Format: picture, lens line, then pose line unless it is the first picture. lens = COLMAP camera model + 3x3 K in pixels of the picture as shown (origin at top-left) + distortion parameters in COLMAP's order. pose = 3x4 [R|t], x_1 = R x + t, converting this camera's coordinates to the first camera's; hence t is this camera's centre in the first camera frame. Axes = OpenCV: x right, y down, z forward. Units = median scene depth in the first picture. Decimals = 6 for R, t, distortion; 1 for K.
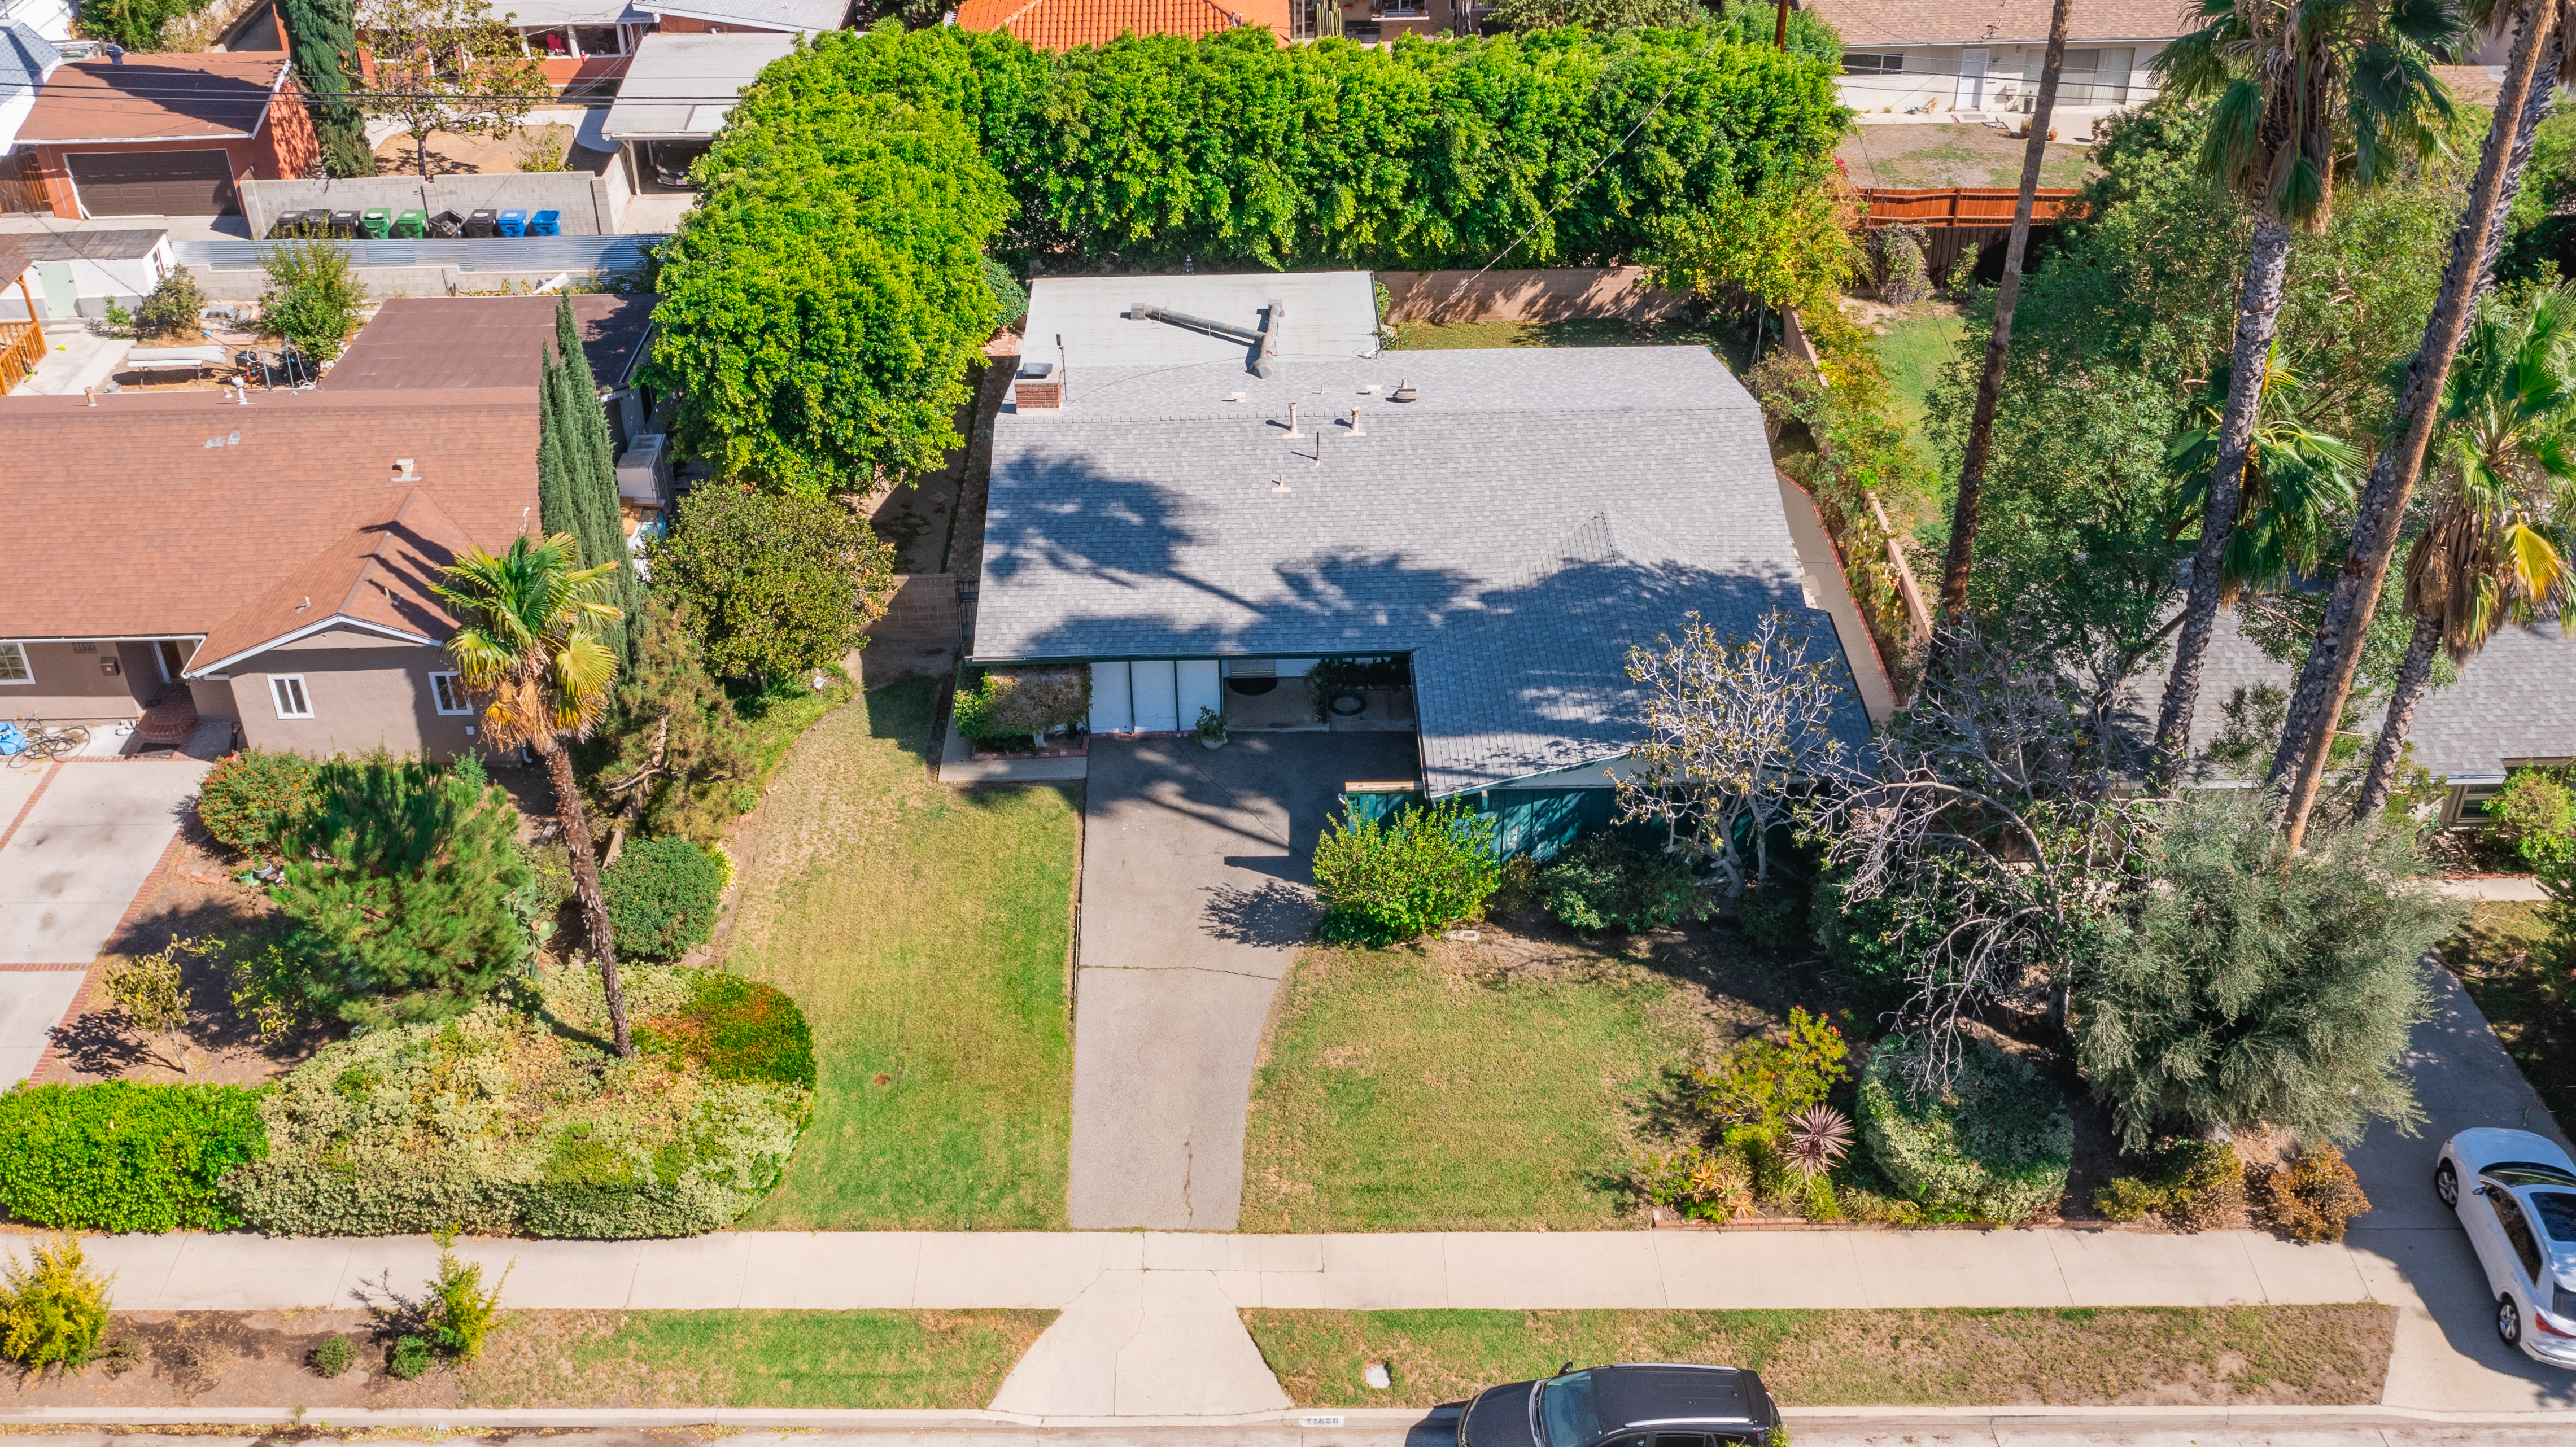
lens RADIAL K [[2342.1, 0, 1292.0], [0, 2342.1, 730.6], [0, 0, 1]] dist [-0.027068, 0.000000]
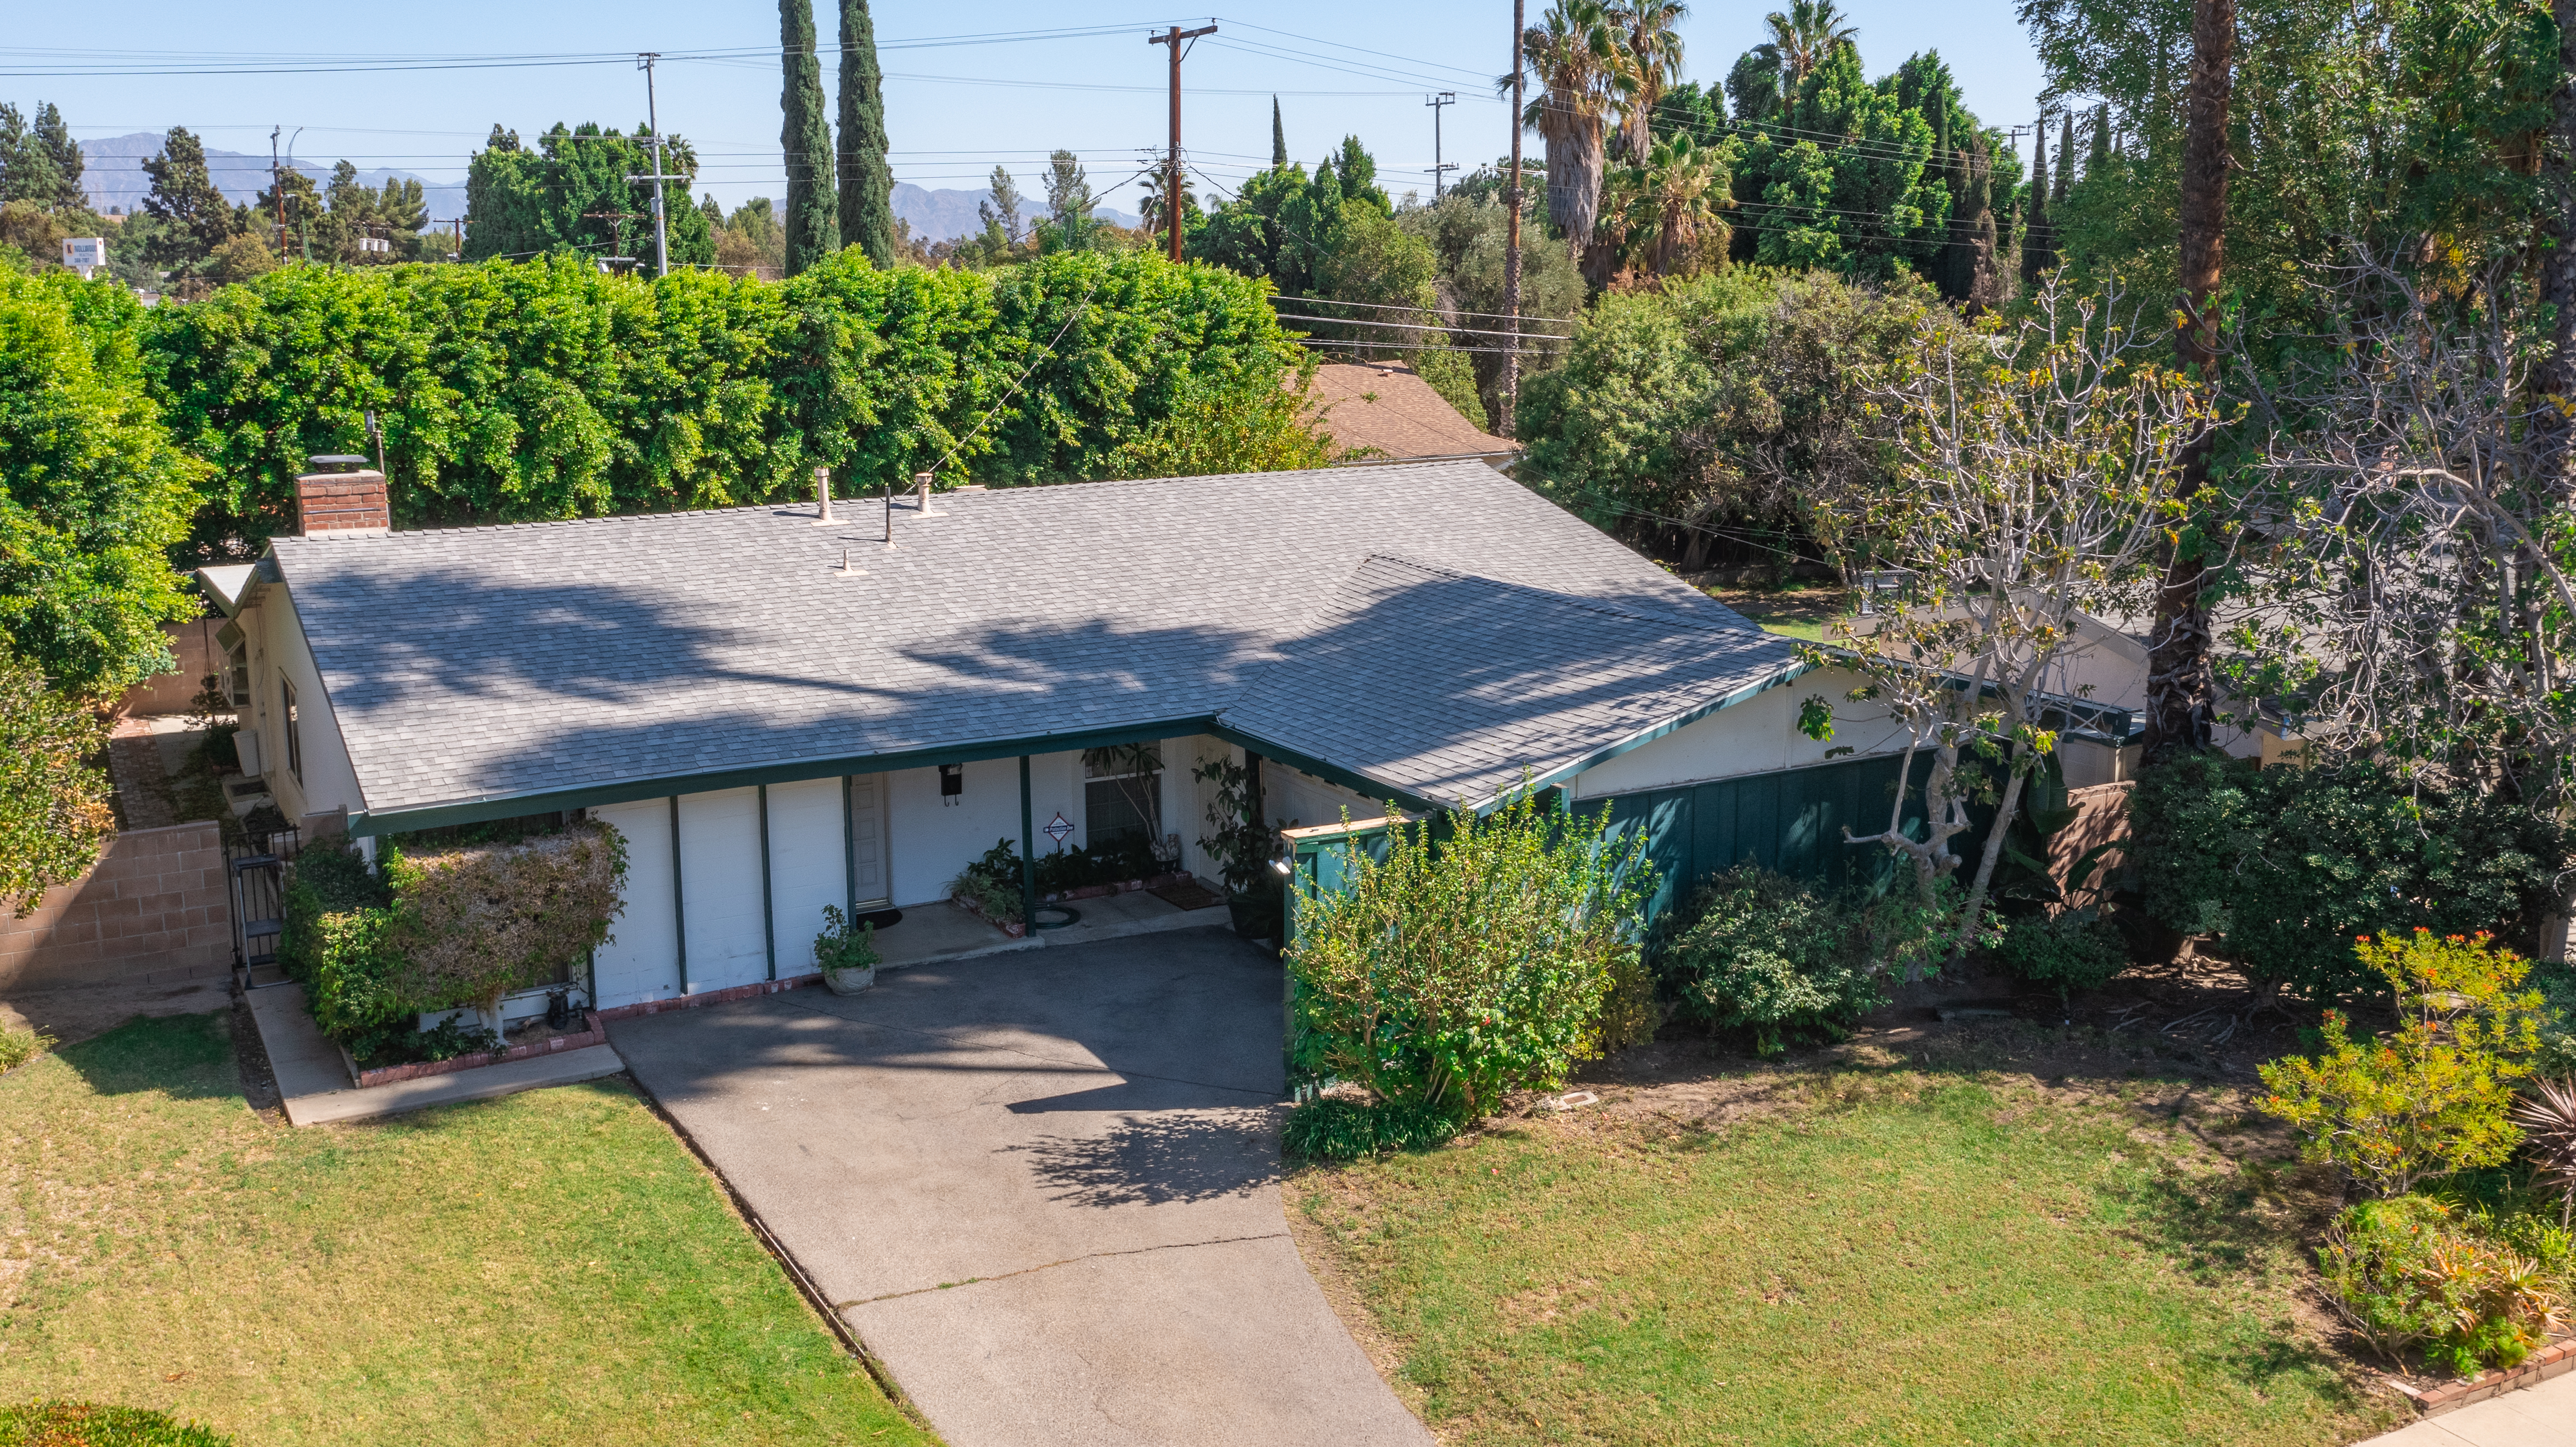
lens RADIAL K [[2341.9, 0, 1268.1], [0, 2341.9, 707.7], [0, 0, 1]] dist [-0.027068, 0.000000]
pose [[0.890118, -0.092326, 0.446279, -0.137261], [0.259769, 0.907391, -0.330397, 0.112111], [-0.374445, 0.410022, 0.831669, 0.411754]]
